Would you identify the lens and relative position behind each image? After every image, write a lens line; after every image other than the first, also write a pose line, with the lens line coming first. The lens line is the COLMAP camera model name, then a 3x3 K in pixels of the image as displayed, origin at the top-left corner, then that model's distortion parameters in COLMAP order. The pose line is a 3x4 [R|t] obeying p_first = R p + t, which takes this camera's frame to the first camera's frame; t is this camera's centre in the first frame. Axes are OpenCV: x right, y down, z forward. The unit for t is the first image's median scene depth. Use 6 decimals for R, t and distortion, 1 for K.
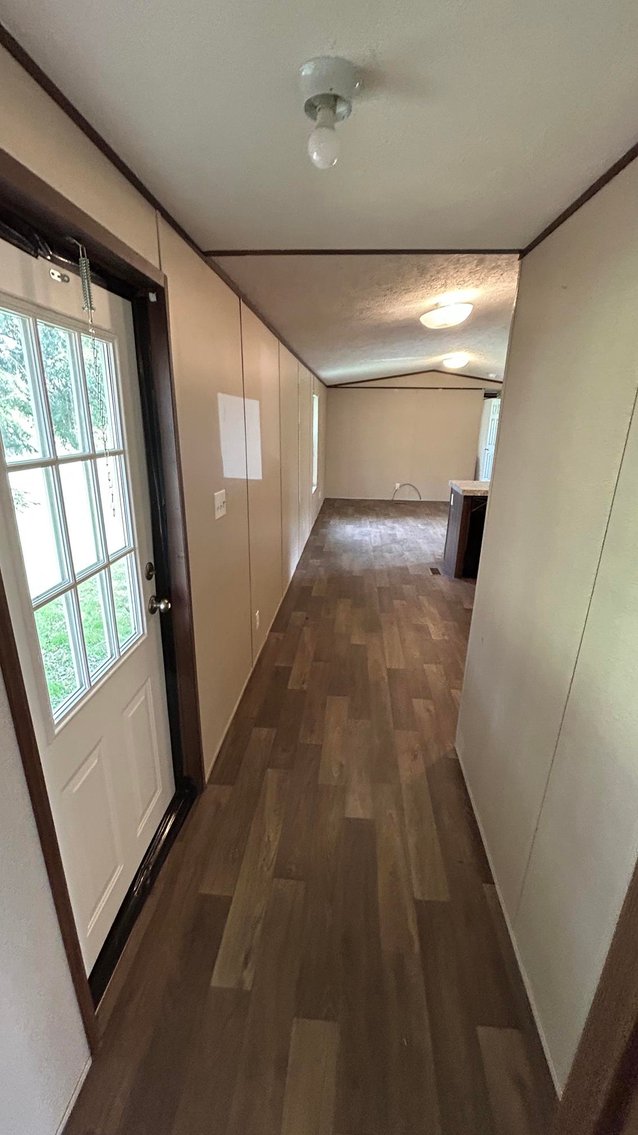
lens RADIAL K [[459.8, 0, 335.5], [0, 459.8, 571.6], [0, 0, 1]] dist [0.000939, 0.000113]
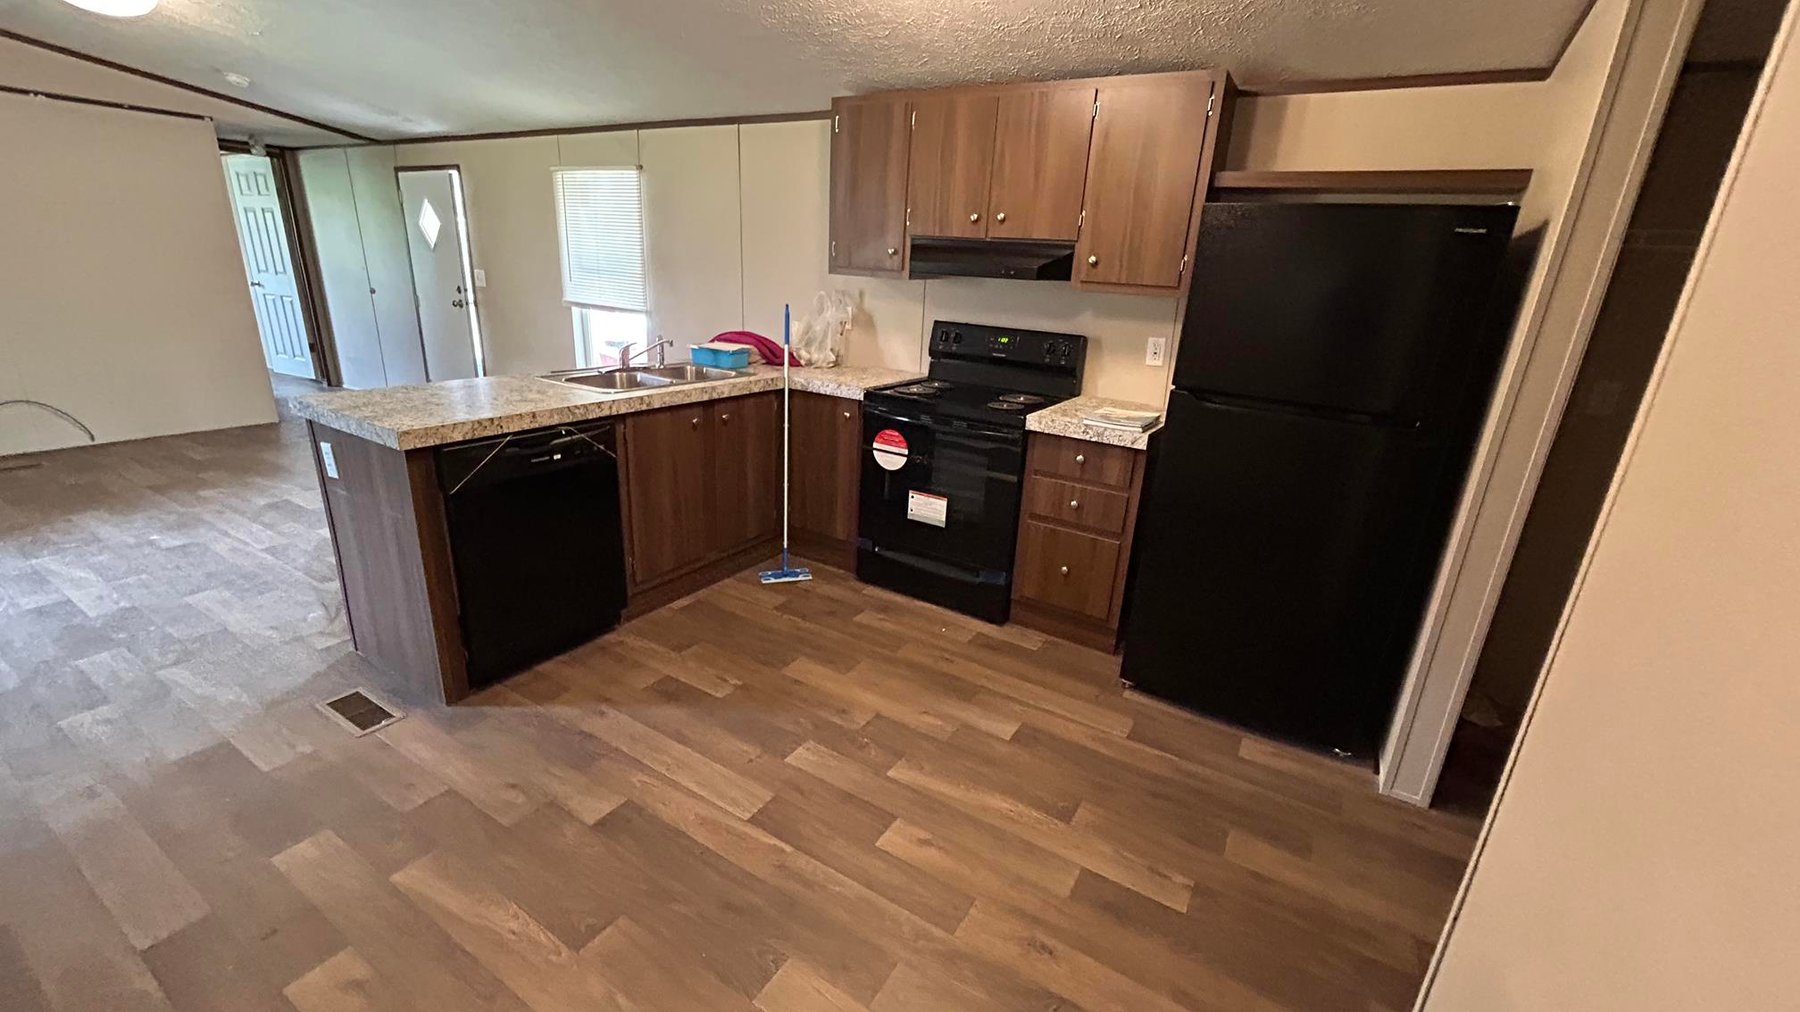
lens RADIAL K [[723.4, 0, 903.9], [0, 723.4, 504.9], [0, 0, 1]] dist [-0.000689, 0.000534]
pose [[0.480119, -0.269909, 0.834646, 0.027218], [0.234331, 0.956372, 0.174477, -0.101505], [-0.845325, 0.111814, 0.522420, 0.364873]]
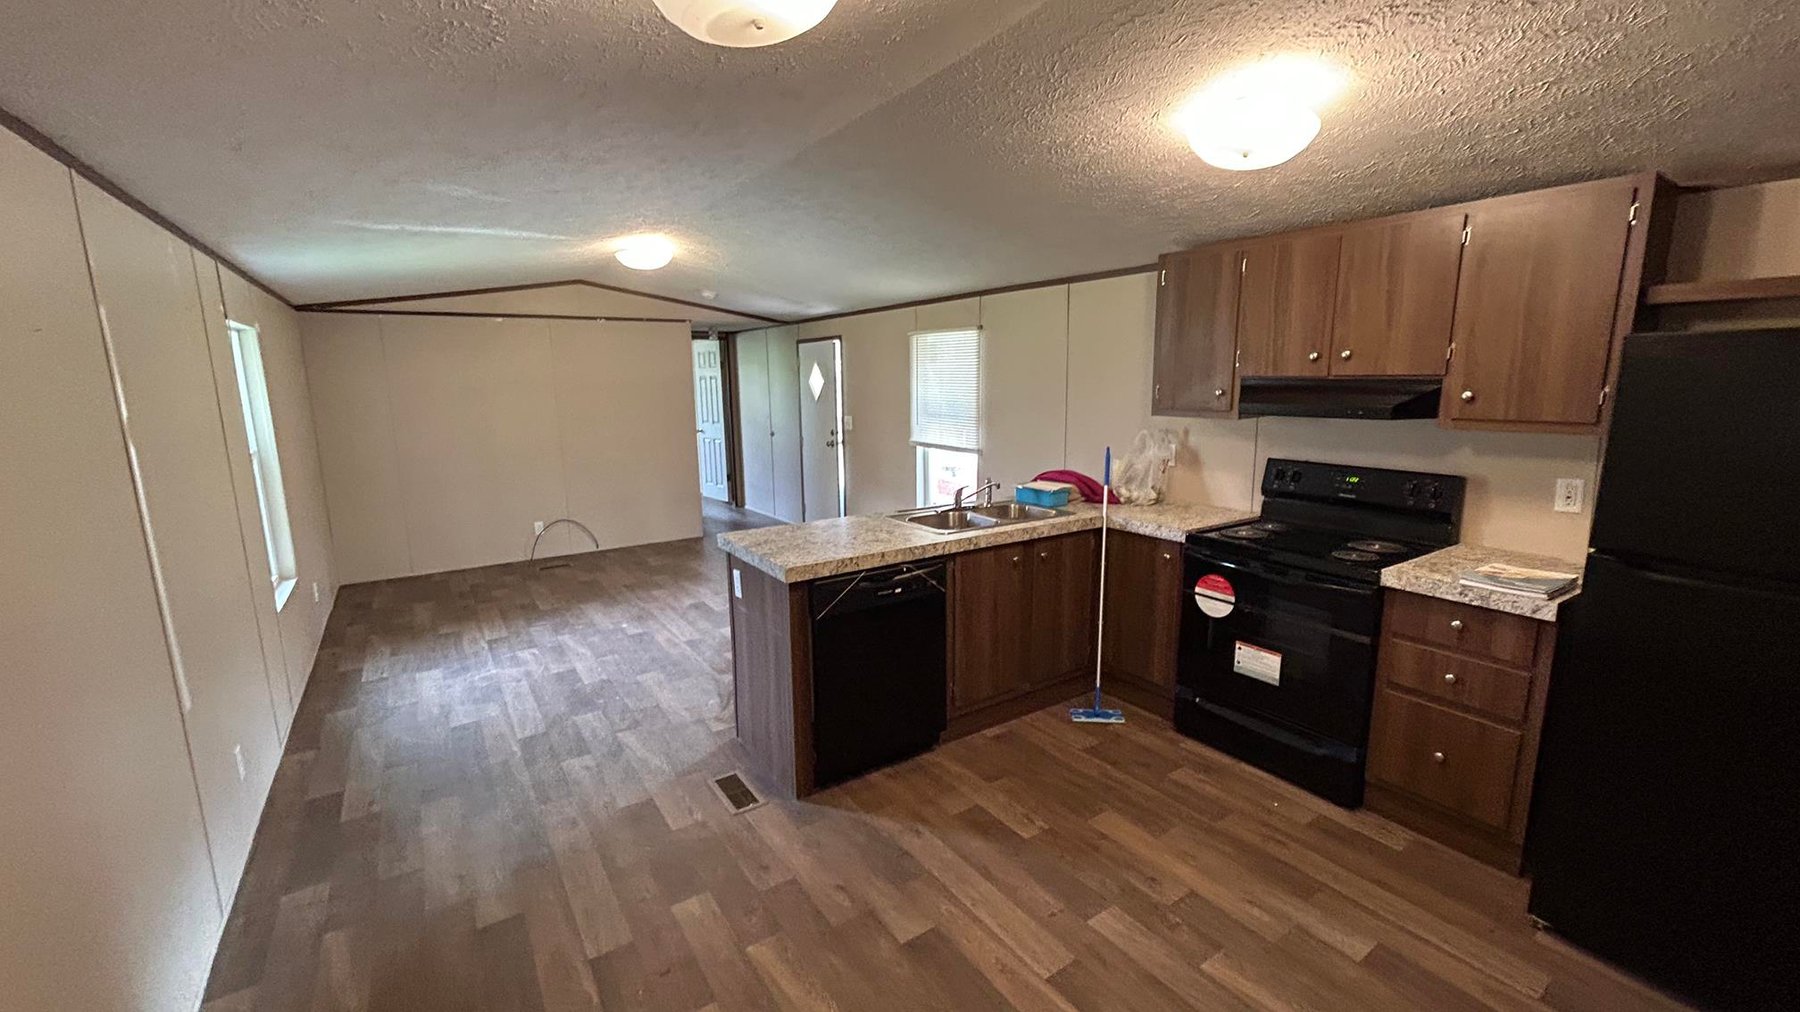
lens RADIAL K [[725.0, 0, 902.9], [0, 725.0, 504.7], [0, 0, 1]] dist [-0.009738, 0.006027]
pose [[0.801129, -0.131589, 0.583847, 0.016555], [0.213867, 0.974062, -0.073922, -0.120660], [-0.558976, 0.184087, 0.808491, 0.348076]]
